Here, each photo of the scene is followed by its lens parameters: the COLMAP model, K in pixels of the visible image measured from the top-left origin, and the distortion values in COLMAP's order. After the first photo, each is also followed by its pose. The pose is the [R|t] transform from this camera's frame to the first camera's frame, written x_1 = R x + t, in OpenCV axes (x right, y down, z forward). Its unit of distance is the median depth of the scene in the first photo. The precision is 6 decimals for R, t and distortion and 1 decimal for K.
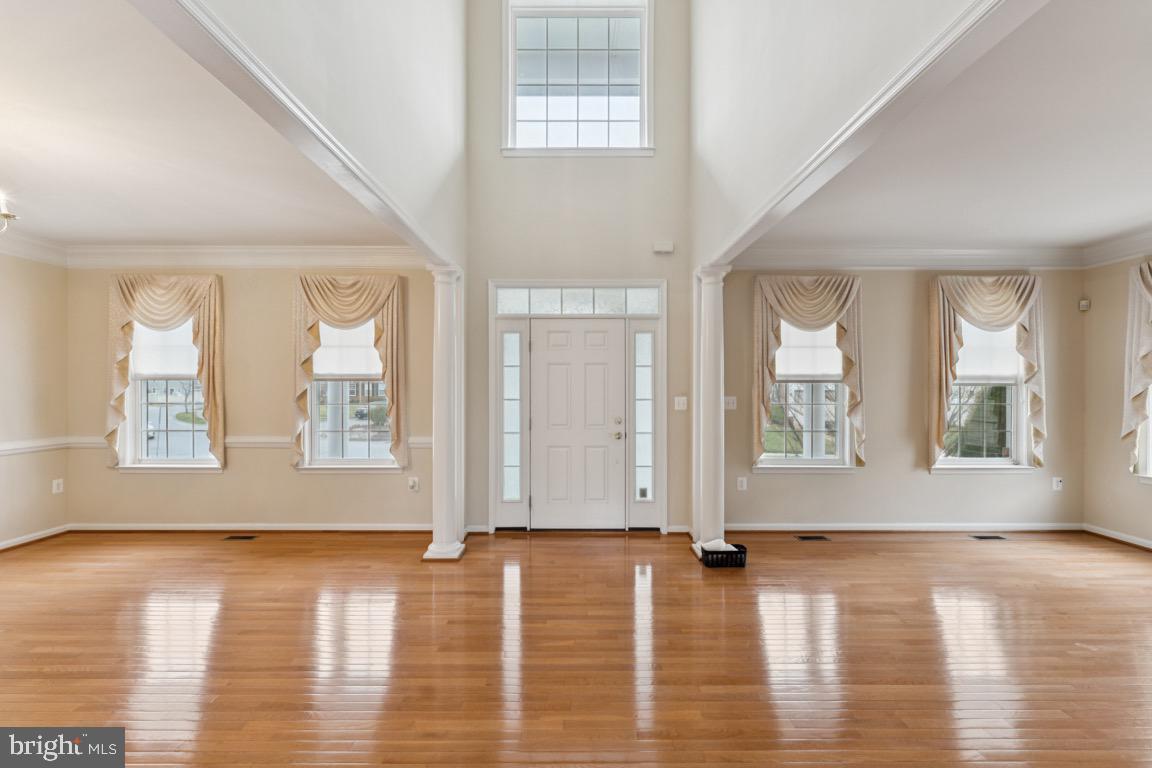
lens RADIAL K [[466.9, 0, 575.9], [0, 466.9, 383.9], [0, 0, 1]] dist [-0.002289, 0.000527]
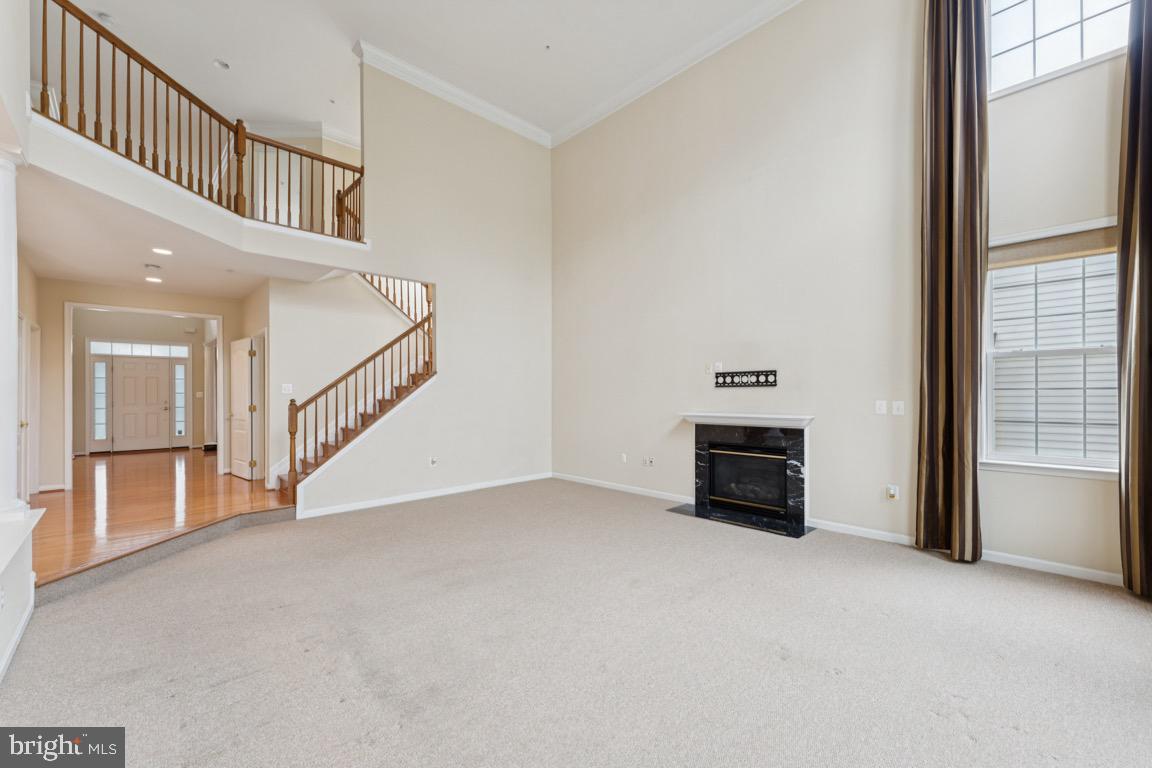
lens RADIAL K [[466.9, 0, 583.6], [0, 466.9, 393.0], [0, 0, 1]] dist [-0.002289, 0.000527]
pose [[0.723142, -0.002174, 0.690696, -0.008551], [-0.000615, 0.999993, 0.003791, 0.022511], [-0.690699, -0.003167, 0.723135, -2.144531]]
